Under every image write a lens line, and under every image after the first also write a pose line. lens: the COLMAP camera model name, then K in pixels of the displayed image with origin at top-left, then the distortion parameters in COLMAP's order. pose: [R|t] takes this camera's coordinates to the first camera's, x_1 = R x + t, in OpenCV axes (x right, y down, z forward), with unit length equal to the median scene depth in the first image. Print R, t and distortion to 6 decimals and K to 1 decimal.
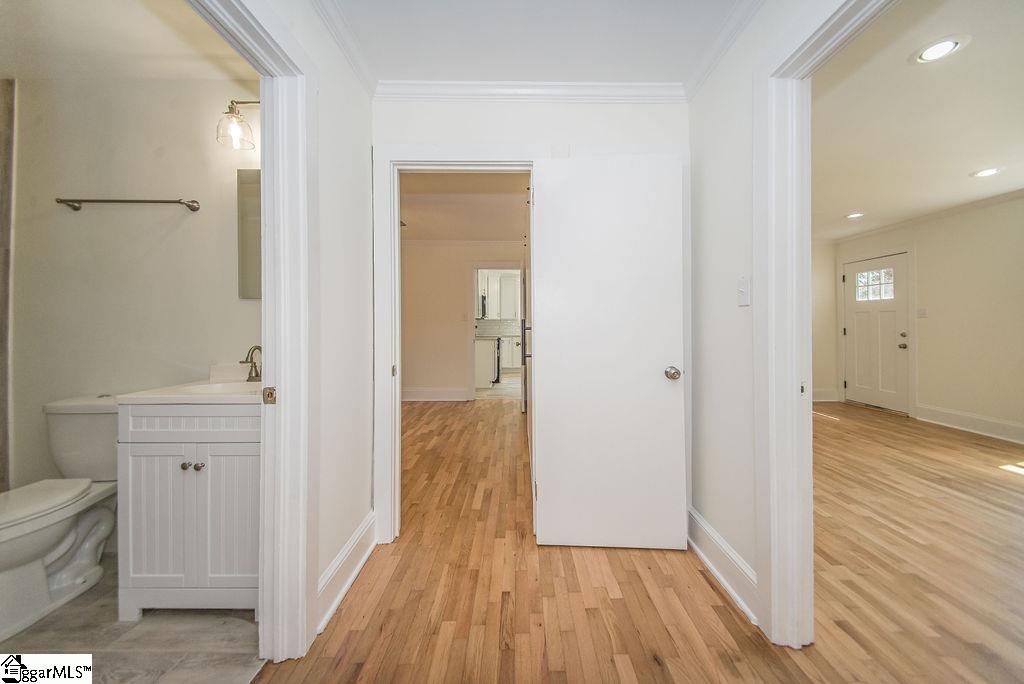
lens RADIAL K [[371.5, 0, 527.6], [0, 371.5, 320.8], [0, 0, 1]] dist [0.021352, -0.007028]
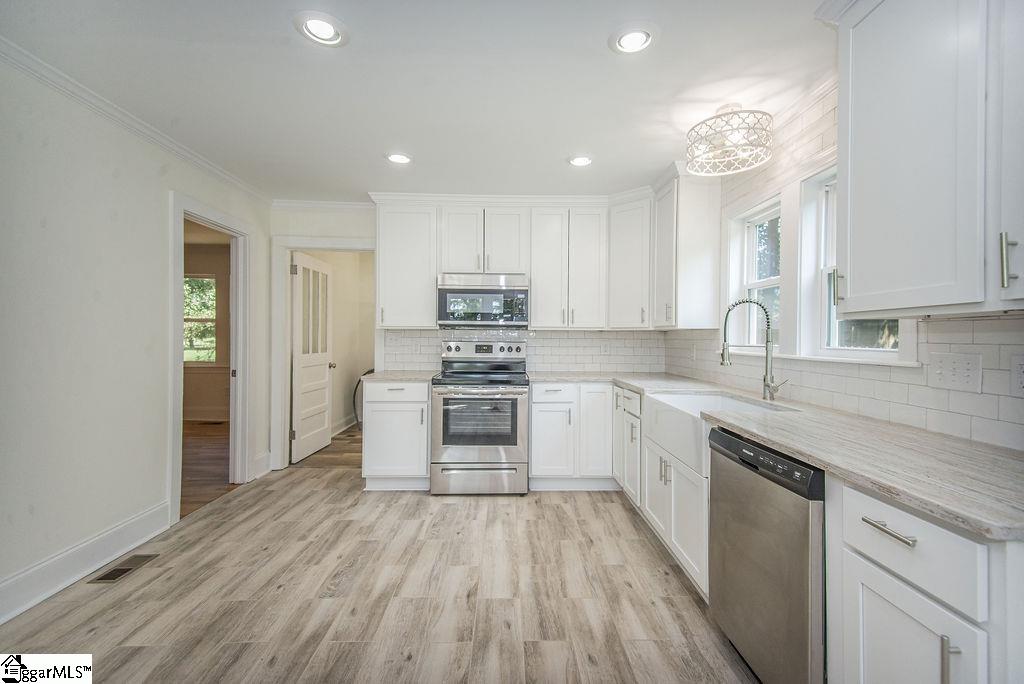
lens RADIAL K [[451.7, 0, 518.8], [0, 451.7, 338.9], [0, 0, 1]] dist [0.020793, -0.001186]
pose [[0.005073, 0.012759, -0.999906, 0.584199], [-0.001778, 0.999917, 0.012750, 0.001796], [0.999986, 0.001713, 0.005096, 1.599917]]
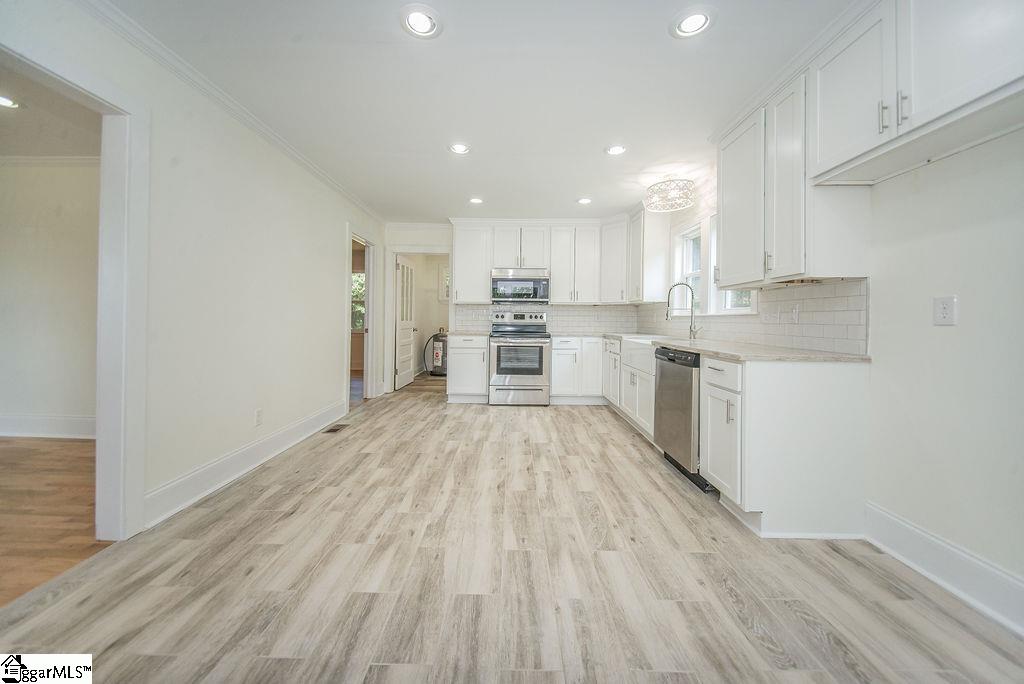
lens RADIAL K [[371.5, 0, 507.8], [0, 371.5, 321.7], [0, 0, 1]] dist [0.021352, -0.007028]
pose [[-0.033348, 0.010564, -0.999388, 0.809865], [-0.005253, 0.999928, 0.010745, 0.032500], [0.999430, 0.005608, -0.033290, 1.544677]]
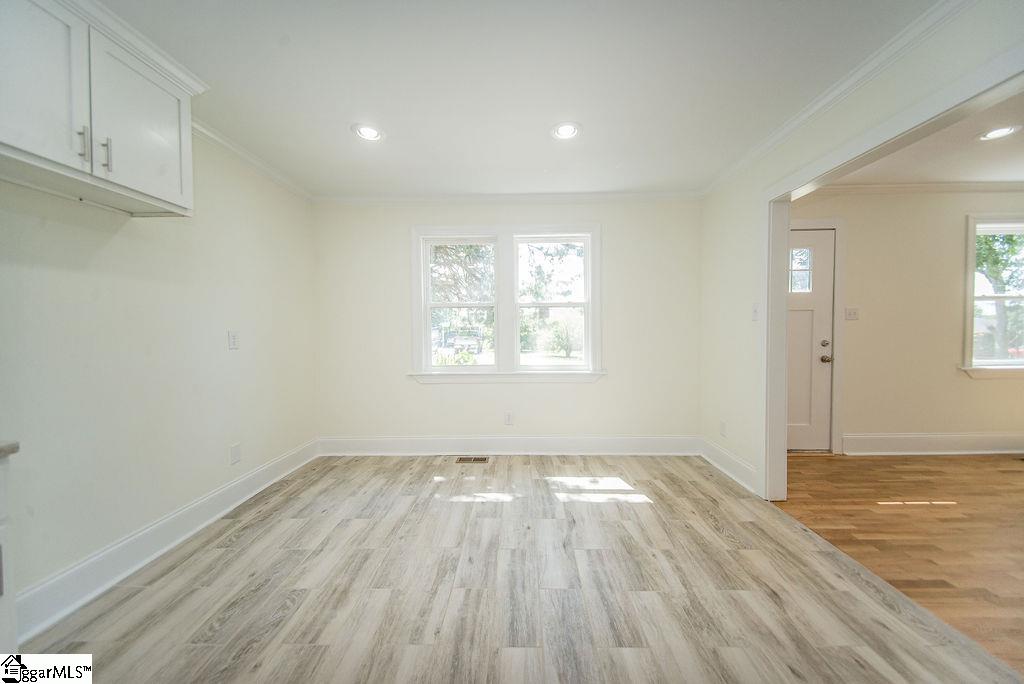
lens RADIAL K [[371.5, 0, 511.9], [0, 371.5, 338.9], [0, 0, 1]] dist [0.021352, -0.007028]
pose [[0.050258, -0.020923, 0.998517, 0.243994], [0.003137, 0.999779, 0.020792, 0.011724], [-0.998731, 0.002087, 0.050312, 1.499341]]
